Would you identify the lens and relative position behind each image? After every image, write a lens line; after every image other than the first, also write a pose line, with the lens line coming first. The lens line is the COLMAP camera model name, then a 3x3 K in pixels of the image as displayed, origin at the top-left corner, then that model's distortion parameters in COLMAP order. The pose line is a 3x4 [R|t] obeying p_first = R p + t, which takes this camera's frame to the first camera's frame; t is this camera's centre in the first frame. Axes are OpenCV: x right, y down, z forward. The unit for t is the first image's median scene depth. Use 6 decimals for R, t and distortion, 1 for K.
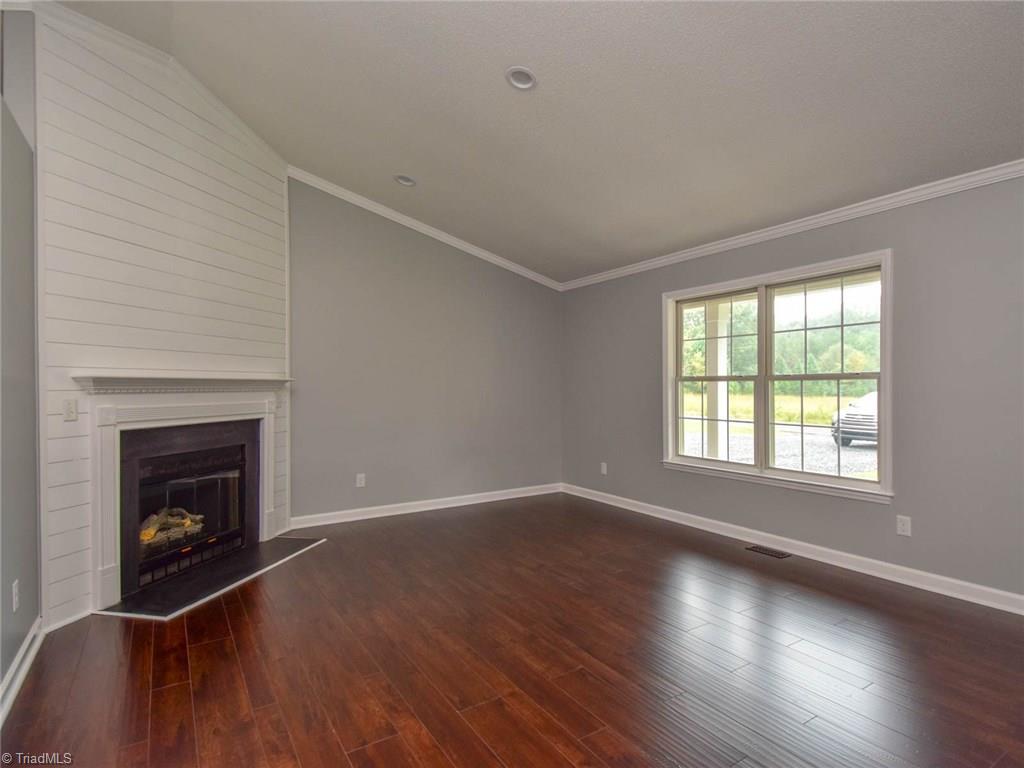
lens RADIAL K [[537.2, 0, 520.1], [0, 537.2, 389.2], [0, 0, 1]] dist [0.000317, -0.000127]
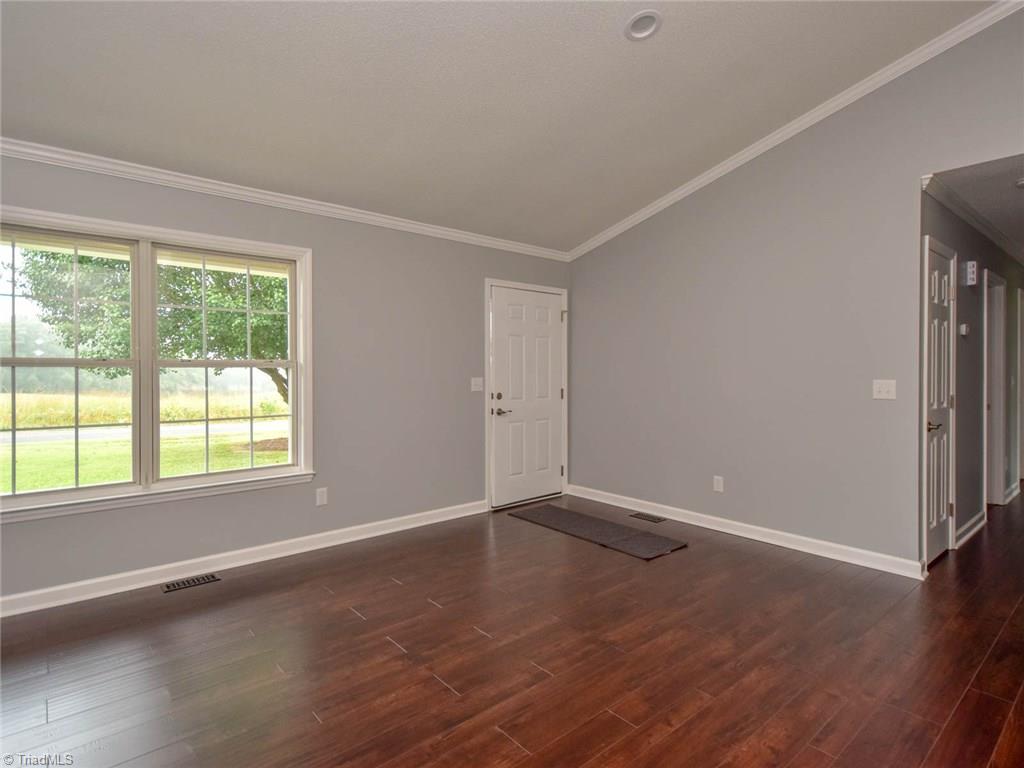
lens RADIAL K [[532.6, 0, 523.7], [0, 532.6, 372.4], [0, 0, 1]] dist [0.006160, 0.000678]
pose [[-0.139128, 0.003035, 0.990270, -0.382467], [0.008574, 0.999962, -0.001860, -0.002198], [-0.990237, 0.008232, -0.139149, 0.606831]]
